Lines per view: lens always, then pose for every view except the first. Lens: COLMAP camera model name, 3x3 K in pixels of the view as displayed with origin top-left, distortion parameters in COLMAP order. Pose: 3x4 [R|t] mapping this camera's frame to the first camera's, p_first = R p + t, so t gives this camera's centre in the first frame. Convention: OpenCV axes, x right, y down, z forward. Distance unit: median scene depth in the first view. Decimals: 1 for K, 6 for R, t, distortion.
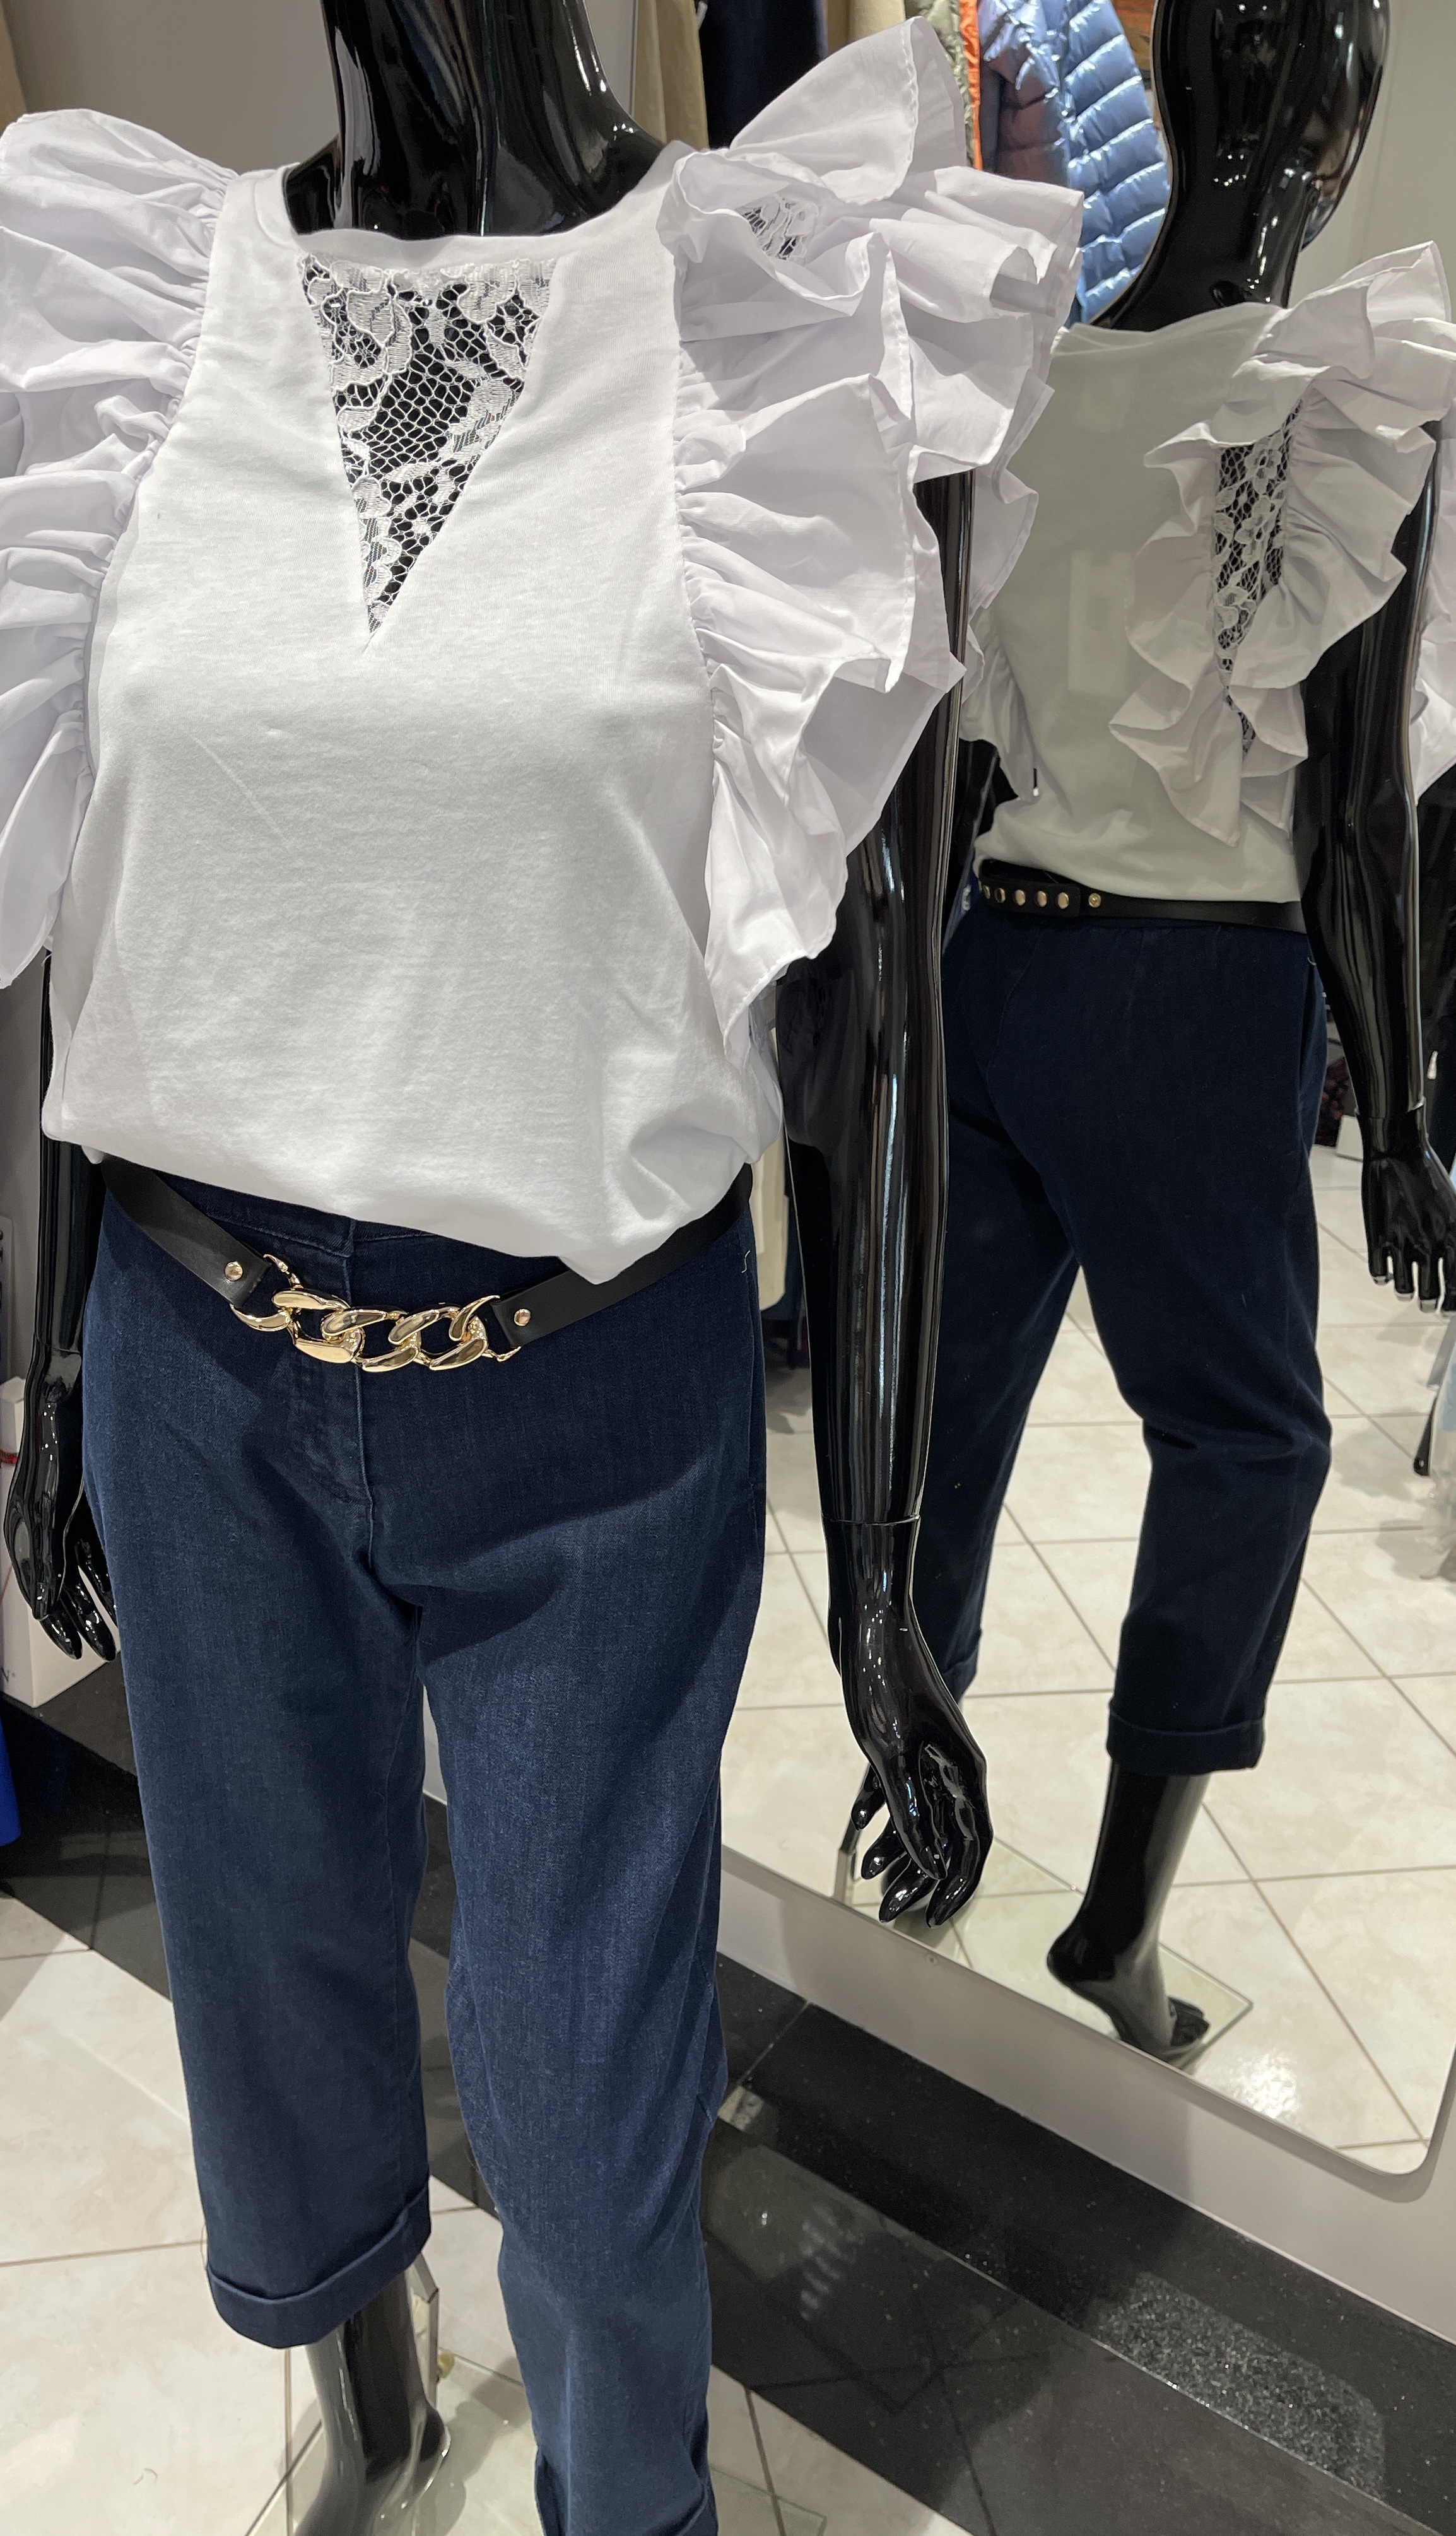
lens RADIAL K [[1880.9, 0, 707.0], [0, 1880.9, 1272.3], [0, 0, 1]] dist [0.044942, -0.036705]
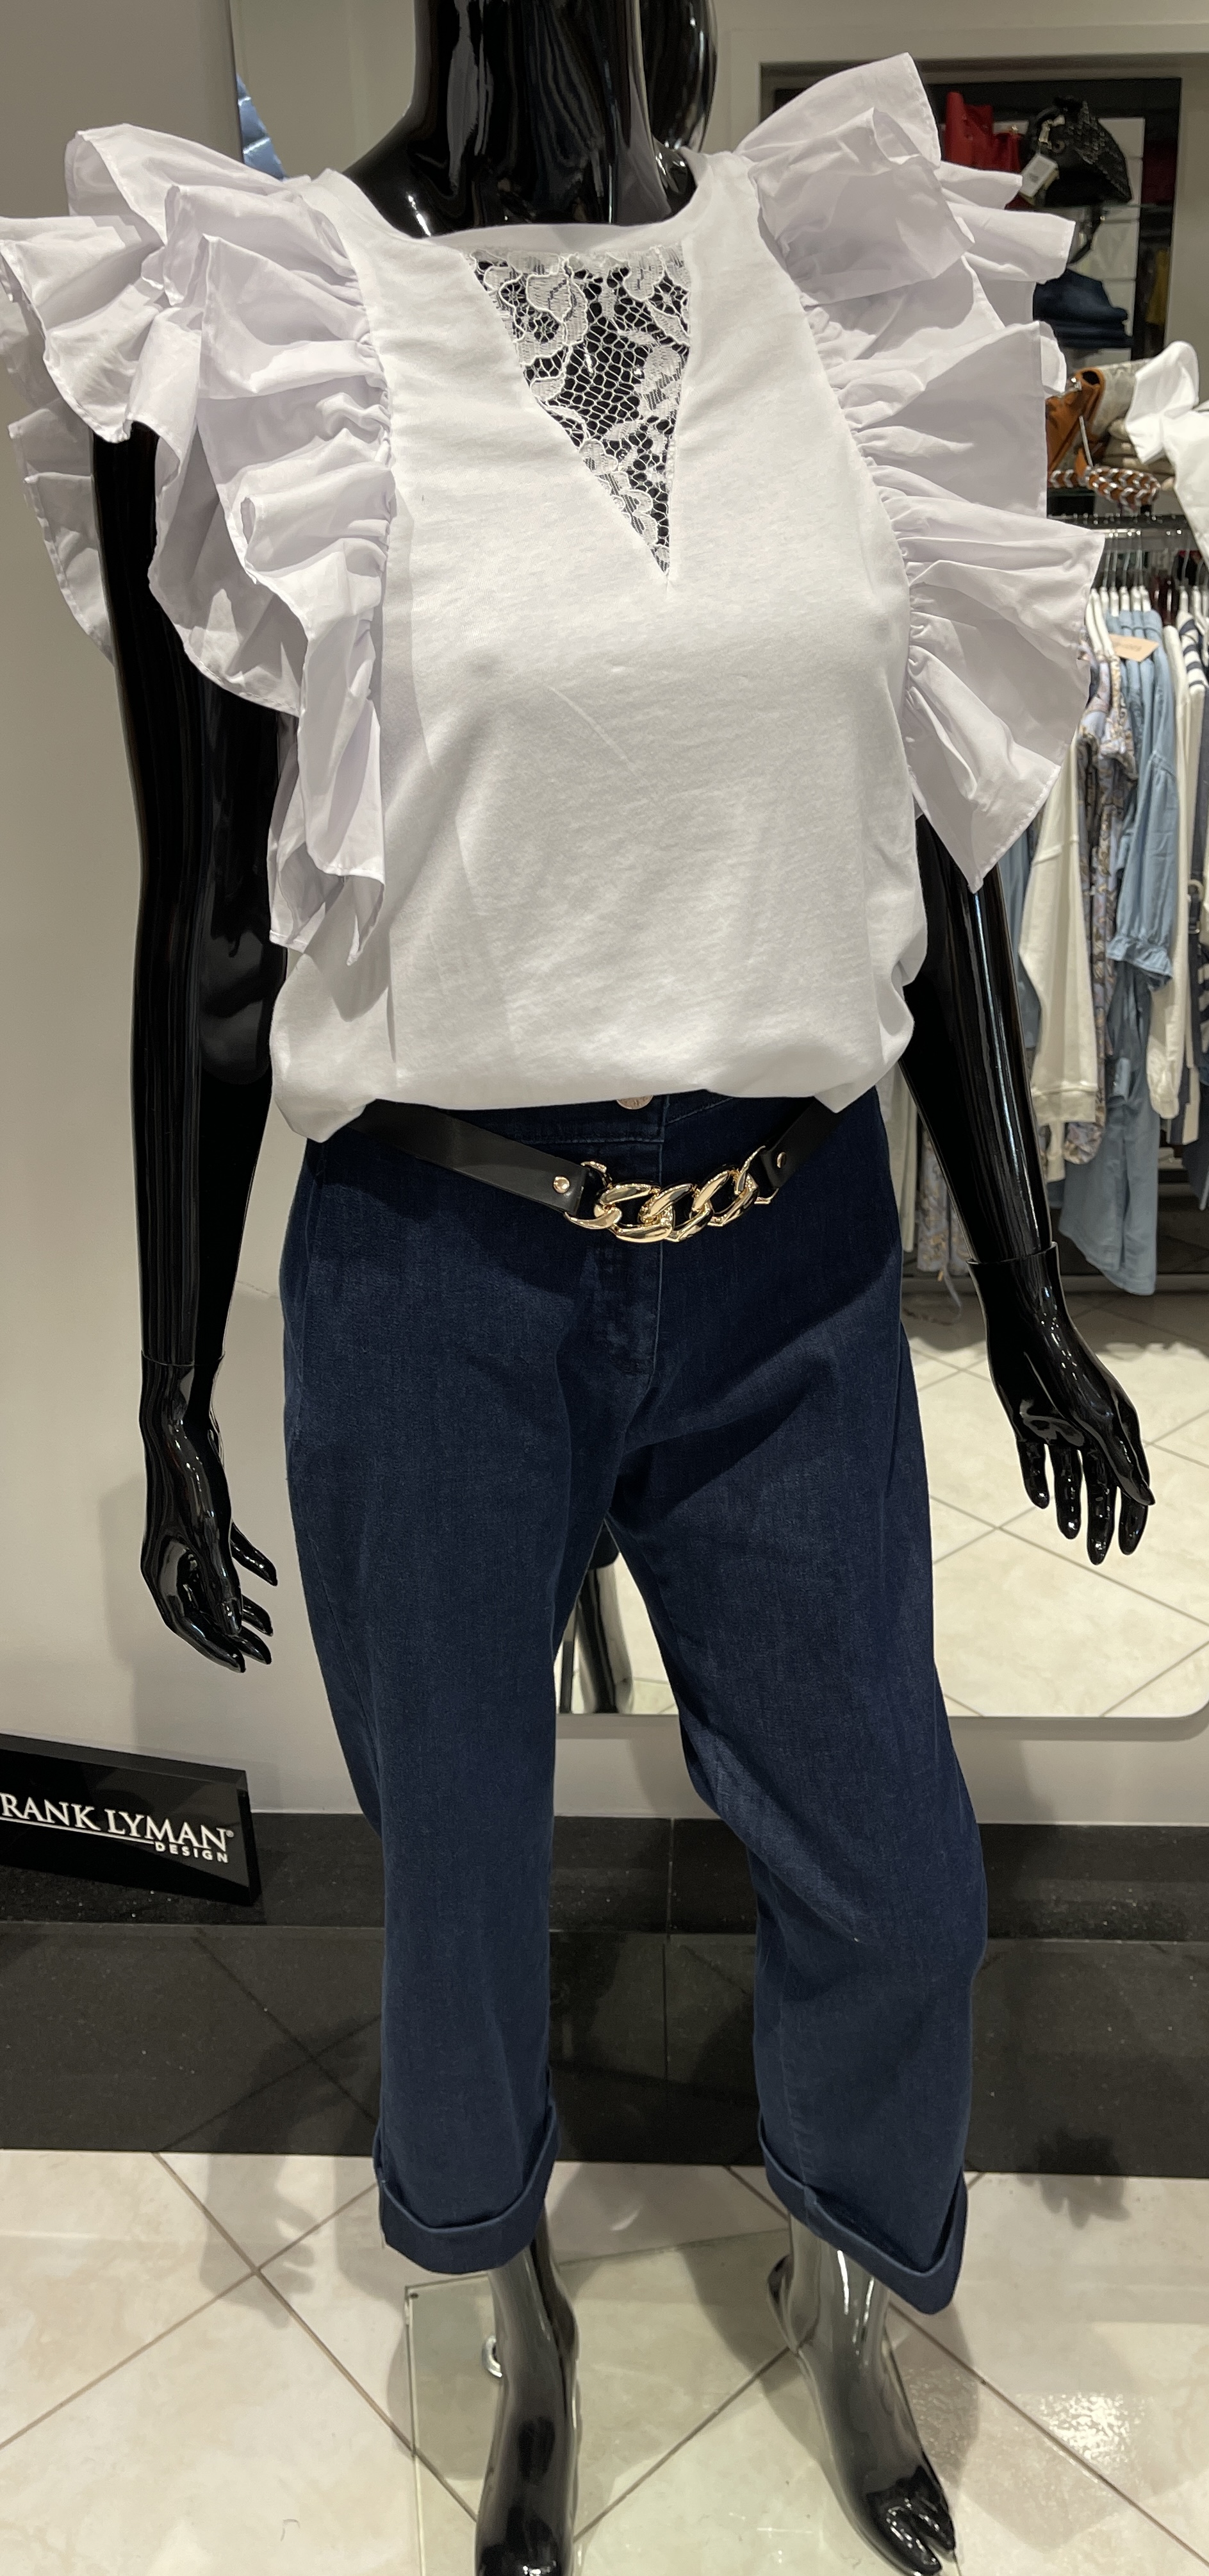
lens RADIAL K [[1899.6, 0, 593.0], [0, 1899.6, 1290.0], [0, 0, 1]] dist [0.020790, 0.005841]
pose [[0.861556, -0.282061, 0.422094, -0.798938], [0.276898, 0.957970, 0.074968, -0.018201], [-0.425499, 0.052288, 0.903447, -0.005340]]
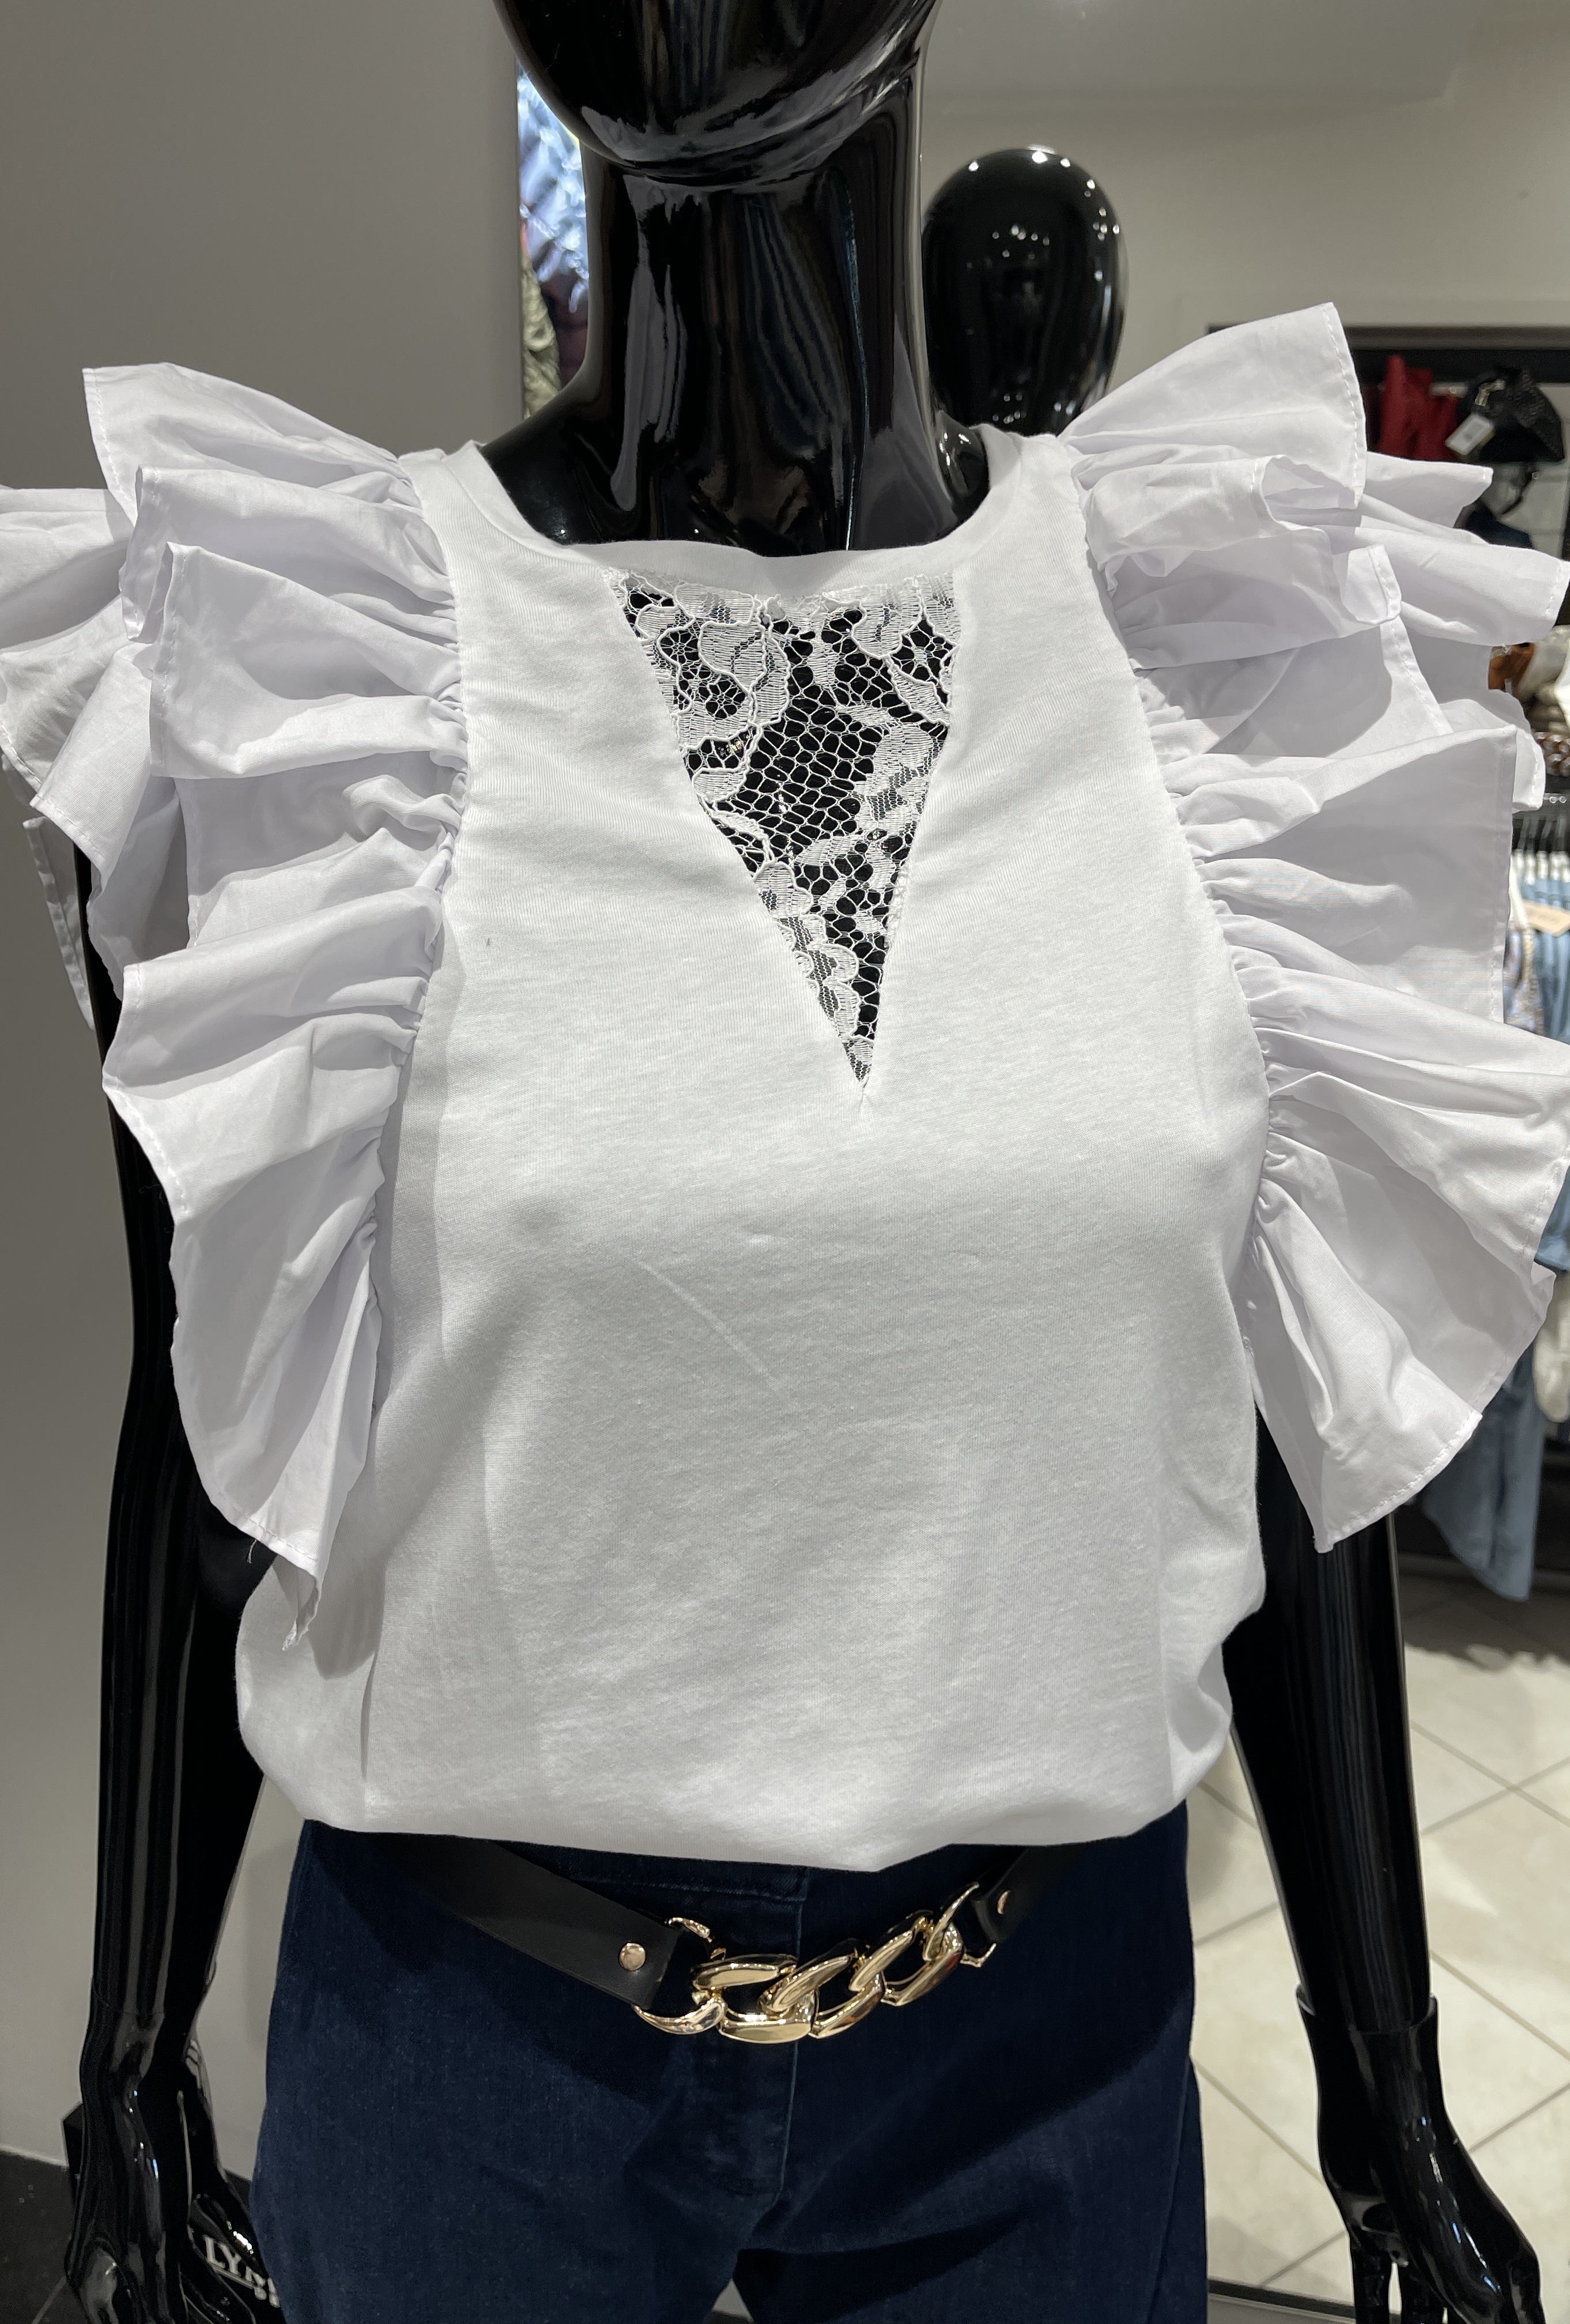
lens RADIAL K [[1758.7, 0, 784.2], [0, 1758.7, 1173.5], [0, 0, 1]] dist [0.015995, 0.022862]
pose [[0.926252, -0.142072, 0.349102, -0.427333], [0.173877, 0.982854, -0.061351, -0.258628], [-0.334400, 0.117528, 0.935074, 0.375622]]
